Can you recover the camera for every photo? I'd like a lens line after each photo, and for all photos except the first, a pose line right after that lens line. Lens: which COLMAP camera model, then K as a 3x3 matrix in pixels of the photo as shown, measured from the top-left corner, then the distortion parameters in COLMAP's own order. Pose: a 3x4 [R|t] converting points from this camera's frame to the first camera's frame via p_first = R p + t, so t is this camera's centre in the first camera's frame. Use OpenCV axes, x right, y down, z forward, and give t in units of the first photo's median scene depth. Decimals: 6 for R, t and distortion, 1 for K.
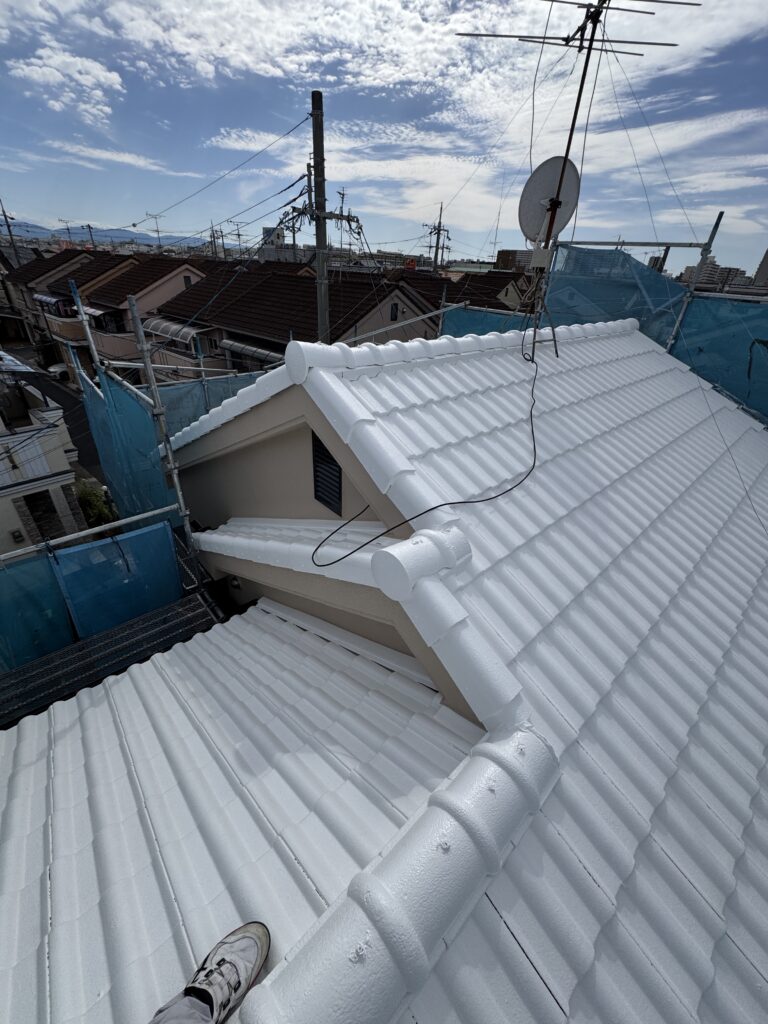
lens RADIAL K [[408.4, 0, 379.3], [0, 408.4, 512.9], [0, 0, 1]] dist [-0.002431, 0.000145]
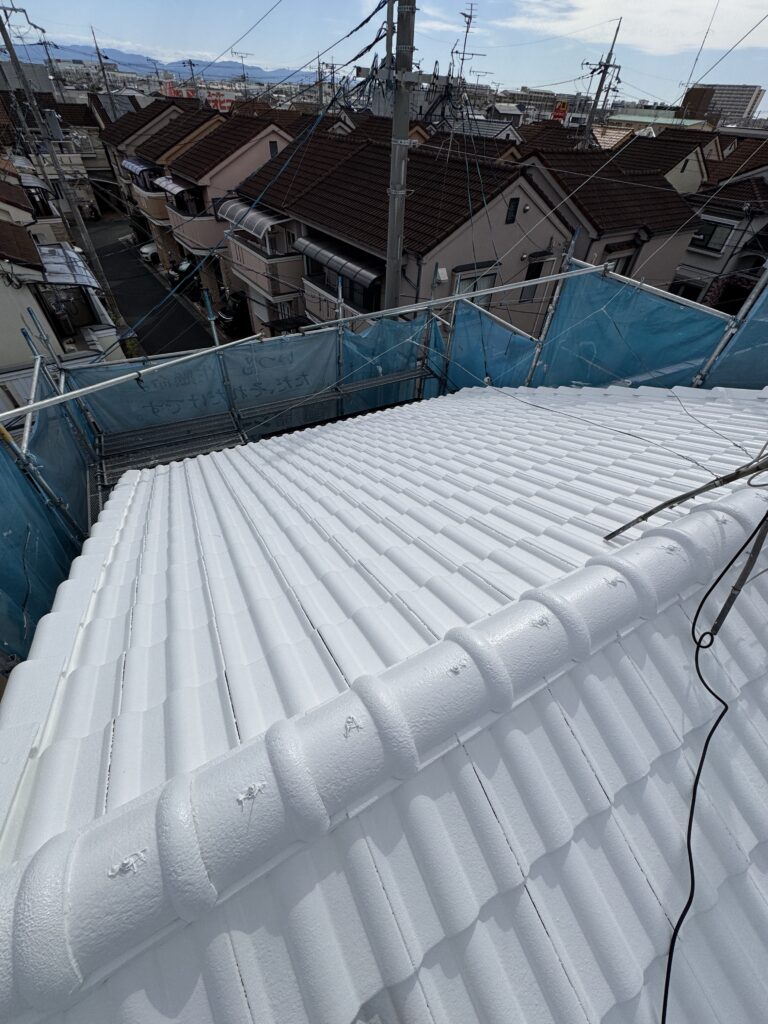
lens RADIAL K [[408.4, 0, 379.3], [0, 408.4, 514.9], [0, 0, 1]] dist [-0.002431, 0.000145]
pose [[0.971162, 0.165738, -0.171393, 0.016441], [-0.120915, 0.961938, 0.245060, -0.086648], [0.205485, -0.217269, 0.954238, 0.090933]]
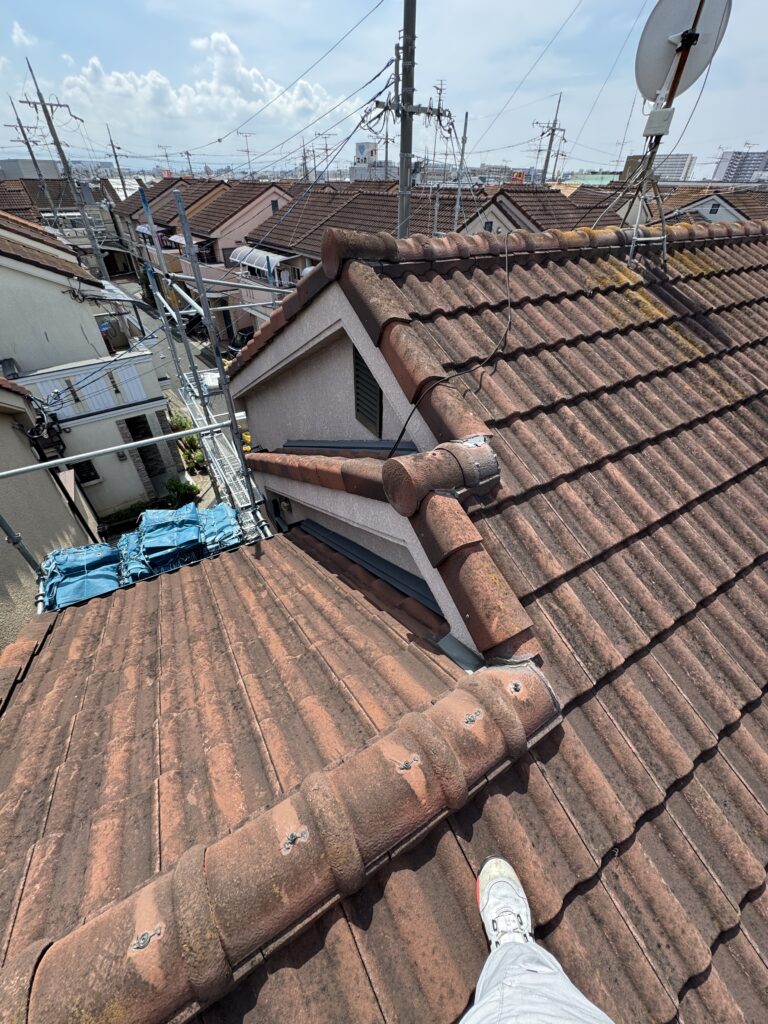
lens RADIAL K [[408.4, 0, 380.1], [0, 408.4, 511.6], [0, 0, 1]] dist [-0.002431, 0.000145]
pose [[0.981091, 0.089183, -0.171776, 0.010836], [-0.066211, 0.988616, 0.135110, 0.006209], [0.181870, -0.121182, 0.975827, 0.007682]]
